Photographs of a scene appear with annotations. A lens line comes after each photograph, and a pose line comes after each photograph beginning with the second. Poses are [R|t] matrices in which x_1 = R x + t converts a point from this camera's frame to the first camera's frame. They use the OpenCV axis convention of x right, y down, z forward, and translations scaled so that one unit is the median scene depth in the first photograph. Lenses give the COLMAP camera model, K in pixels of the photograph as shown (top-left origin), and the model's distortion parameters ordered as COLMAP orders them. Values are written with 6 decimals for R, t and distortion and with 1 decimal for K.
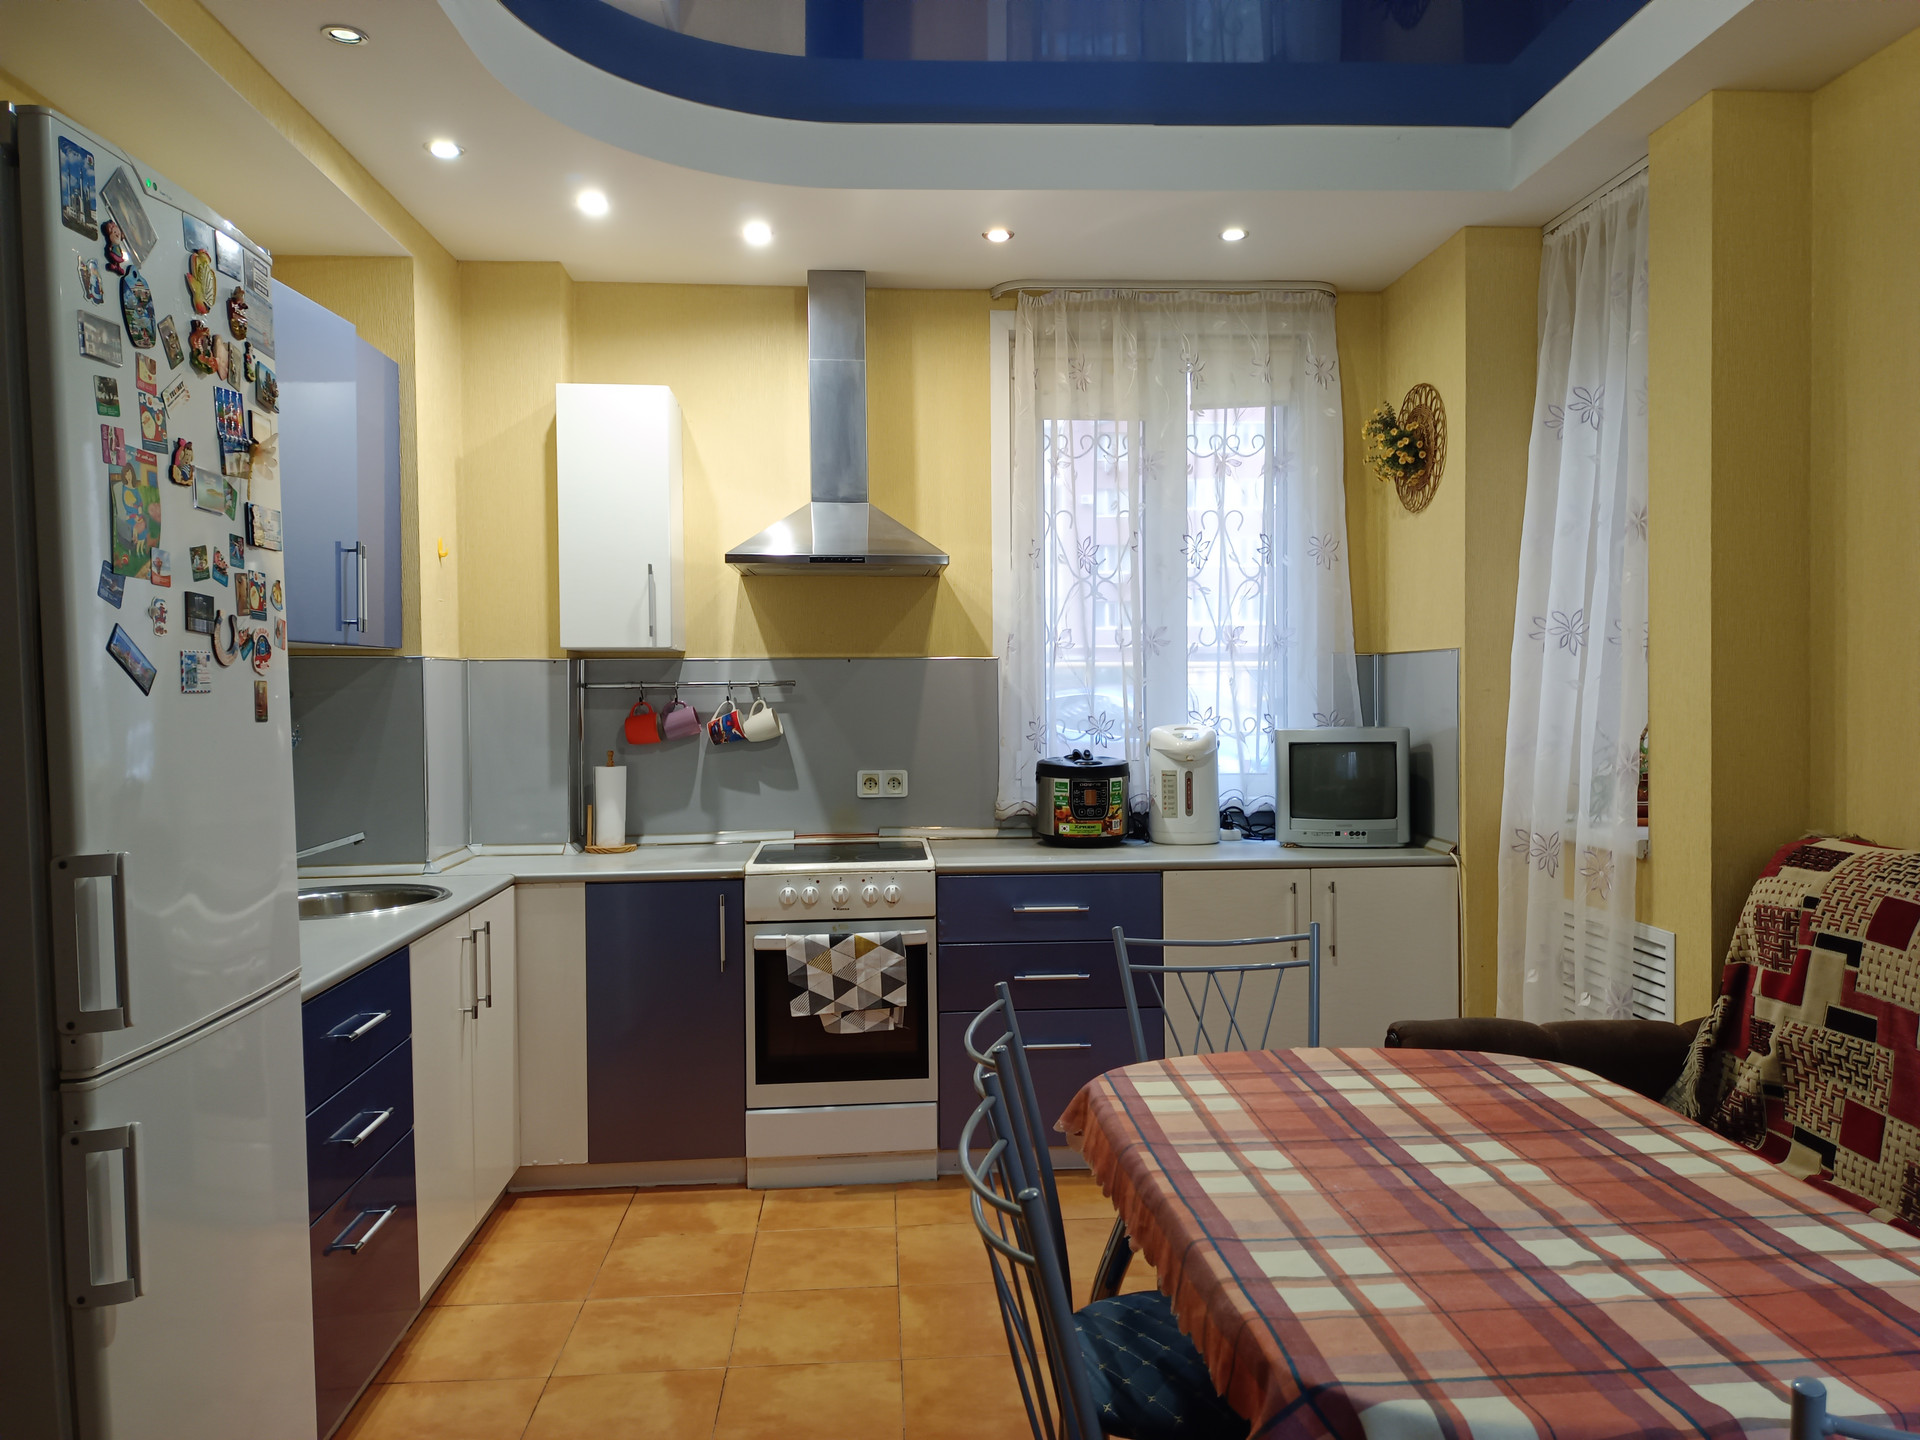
lens RADIAL K [[1394.7, 0, 959.0], [0, 1394.7, 722.9], [0, 0, 1]] dist [0.039824, -0.009558]
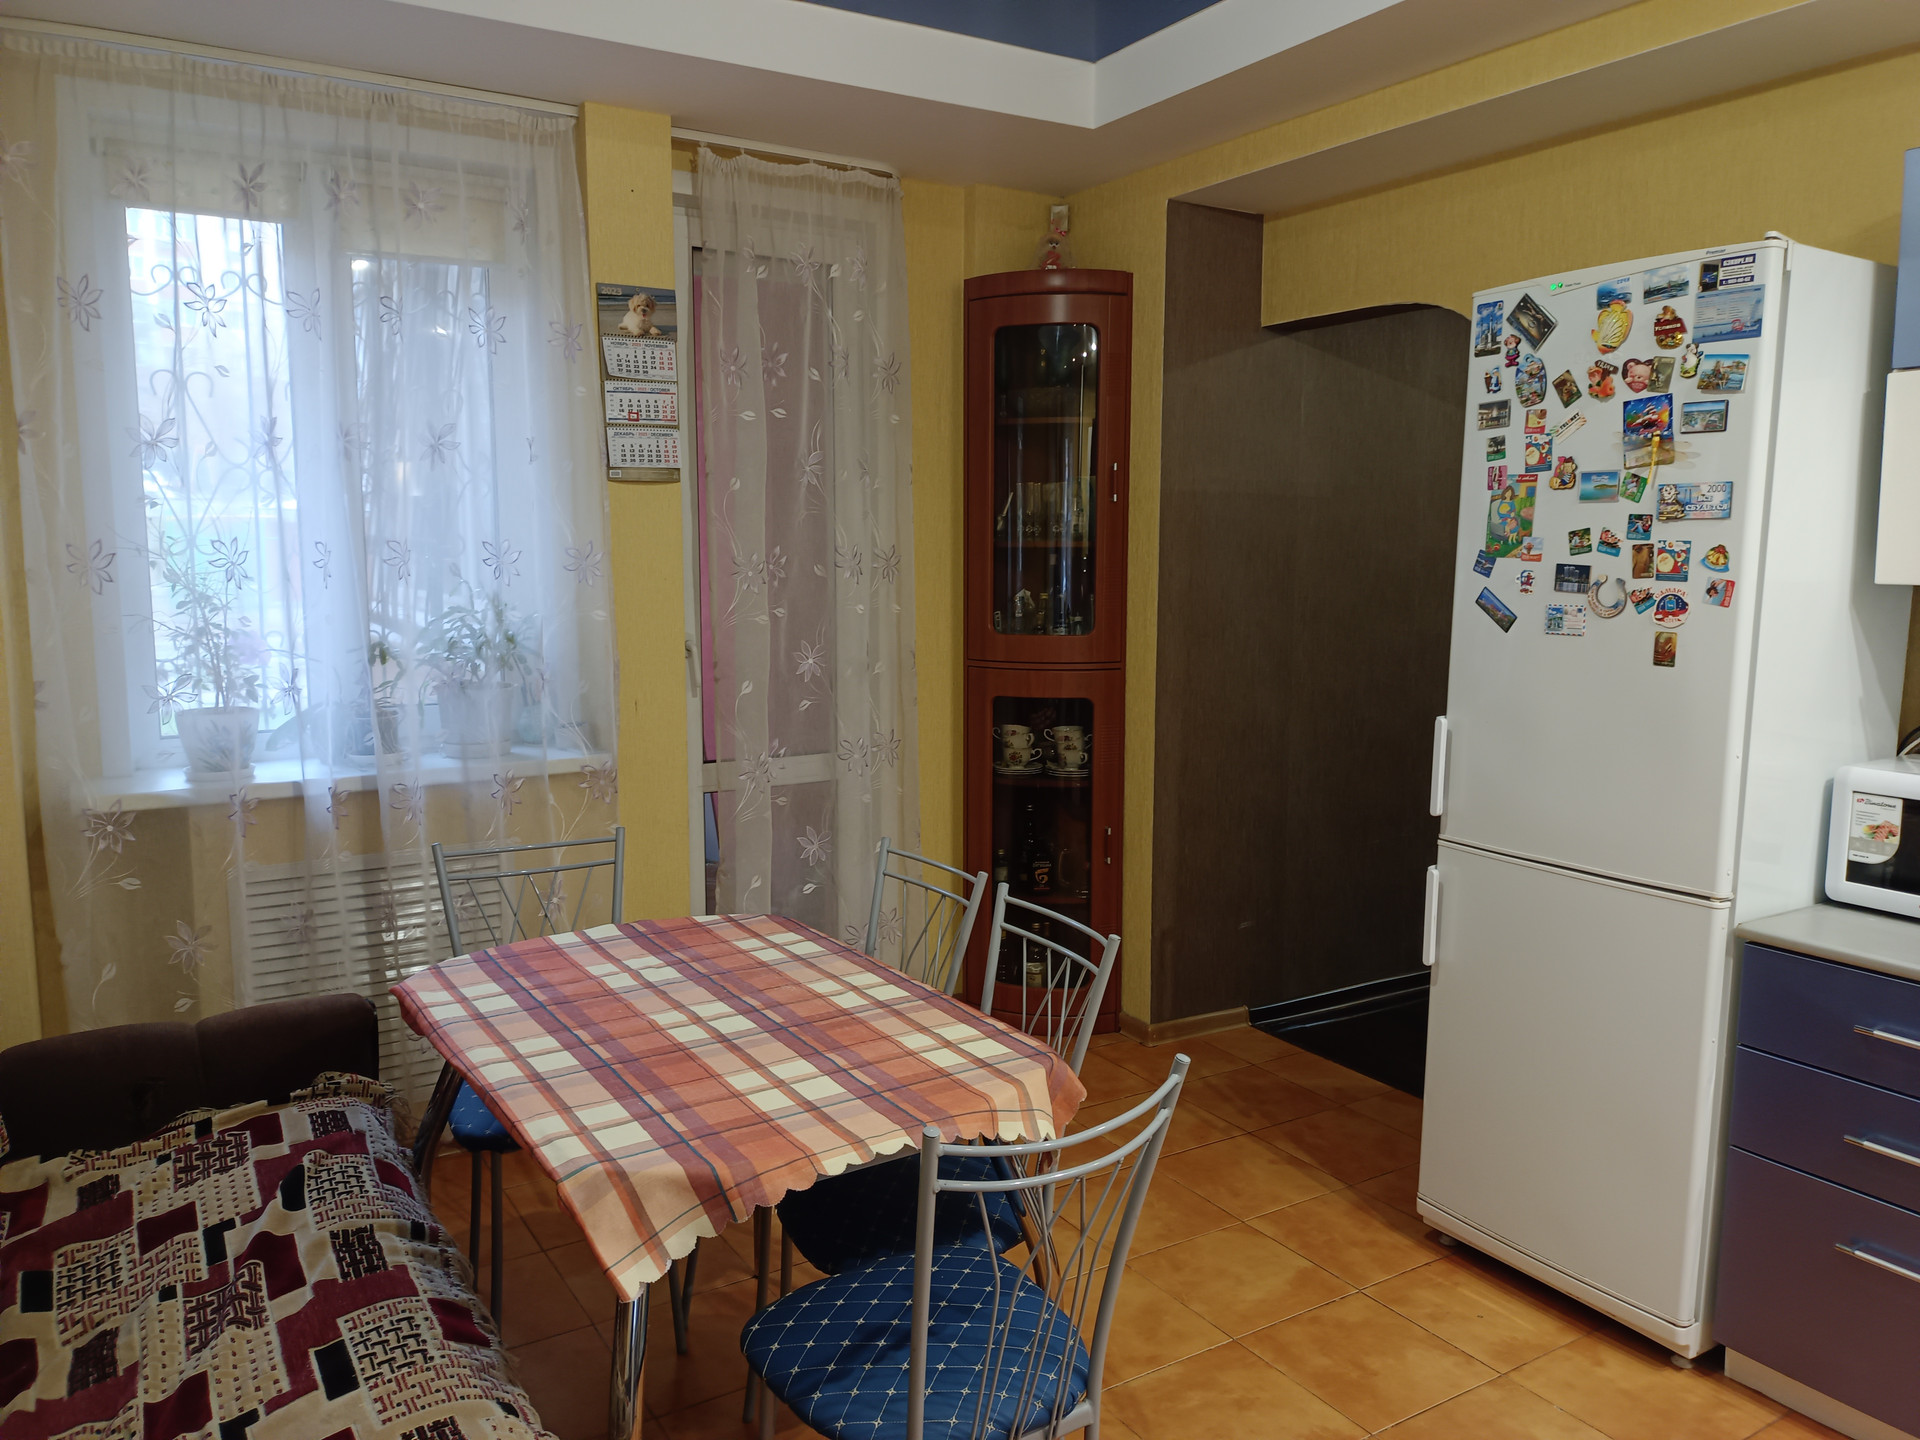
lens RADIAL K [[1394.7, 0, 956.7], [0, 1394.7, 720.7], [0, 0, 1]] dist [0.039824, -0.009558]
pose [[-0.878455, 0.064065, -0.473510, 0.716000], [-0.015231, 0.986713, 0.161758, -0.166526], [0.477582, 0.149309, -0.865808, 2.082947]]
